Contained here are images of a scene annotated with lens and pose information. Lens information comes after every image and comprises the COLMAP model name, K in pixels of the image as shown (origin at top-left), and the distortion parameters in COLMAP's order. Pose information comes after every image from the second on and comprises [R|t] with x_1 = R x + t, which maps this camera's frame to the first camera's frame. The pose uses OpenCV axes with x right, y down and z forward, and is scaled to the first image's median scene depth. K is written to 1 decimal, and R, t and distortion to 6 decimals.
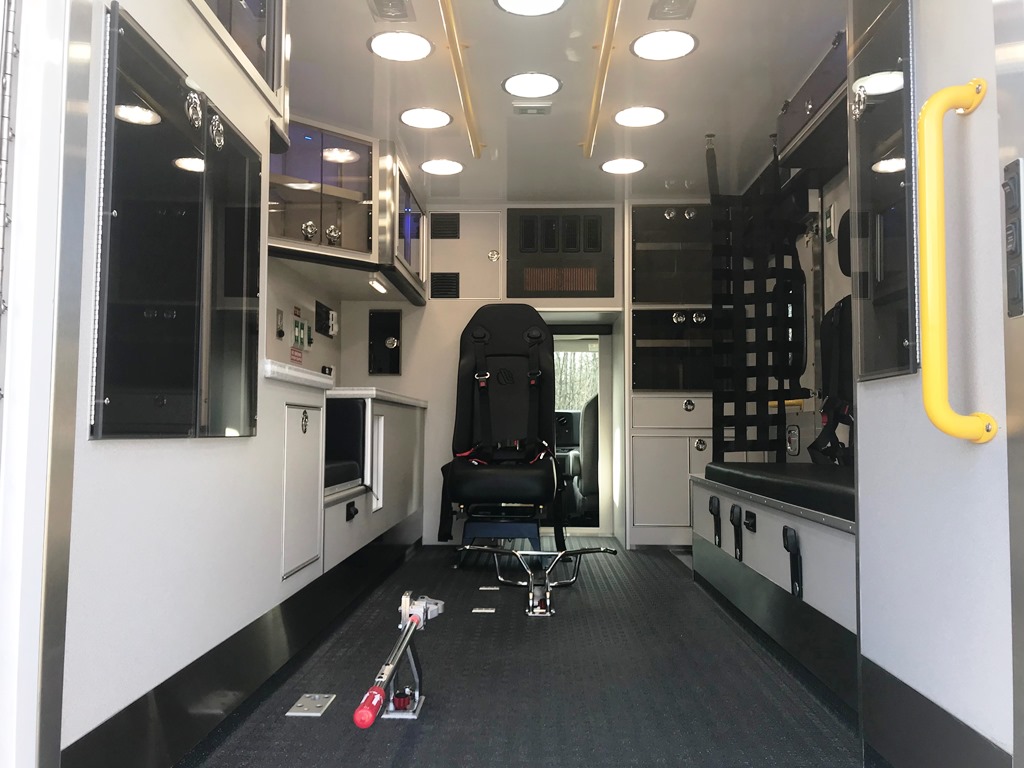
lens RADIAL K [[839.7, 0, 508.2], [0, 839.7, 381.9], [0, 0, 1]] dist [0.077794, -0.167511]
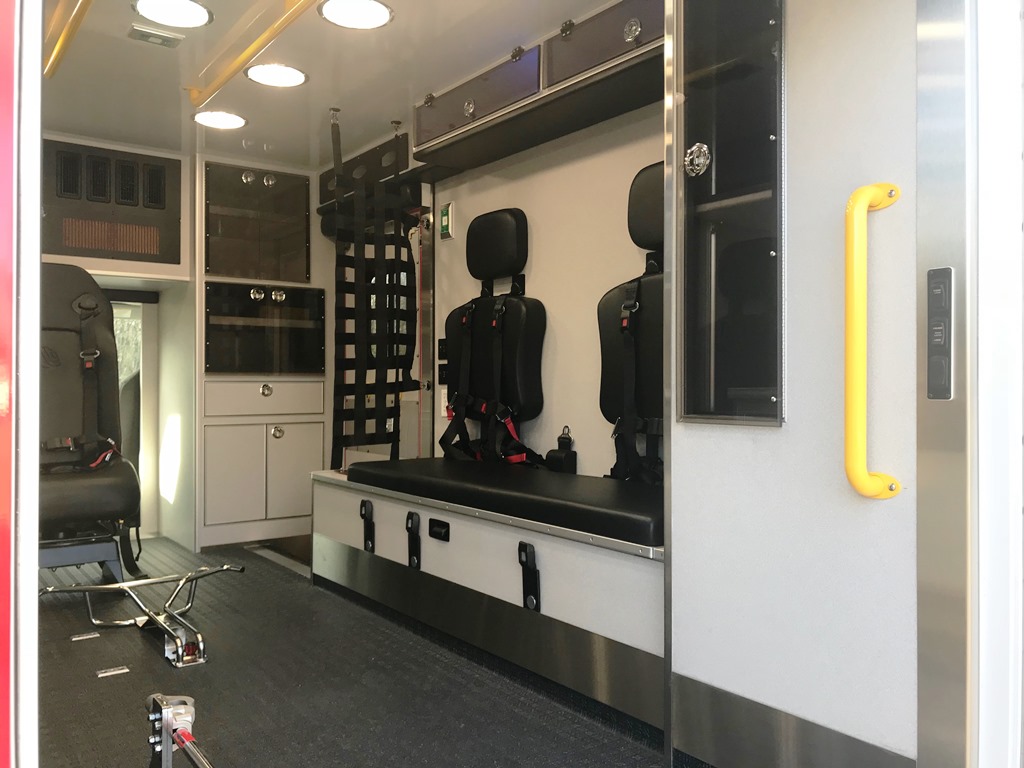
lens RADIAL K [[839.7, 0, 508.2], [0, 839.7, 381.9], [0, 0, 1]] dist [0.077794, -0.167511]
pose [[0.785780, -0.002776, 0.618500, -0.174038], [-0.033822, 0.998301, 0.047451, -0.038964], [-0.617581, -0.058204, 0.784351, 0.123621]]
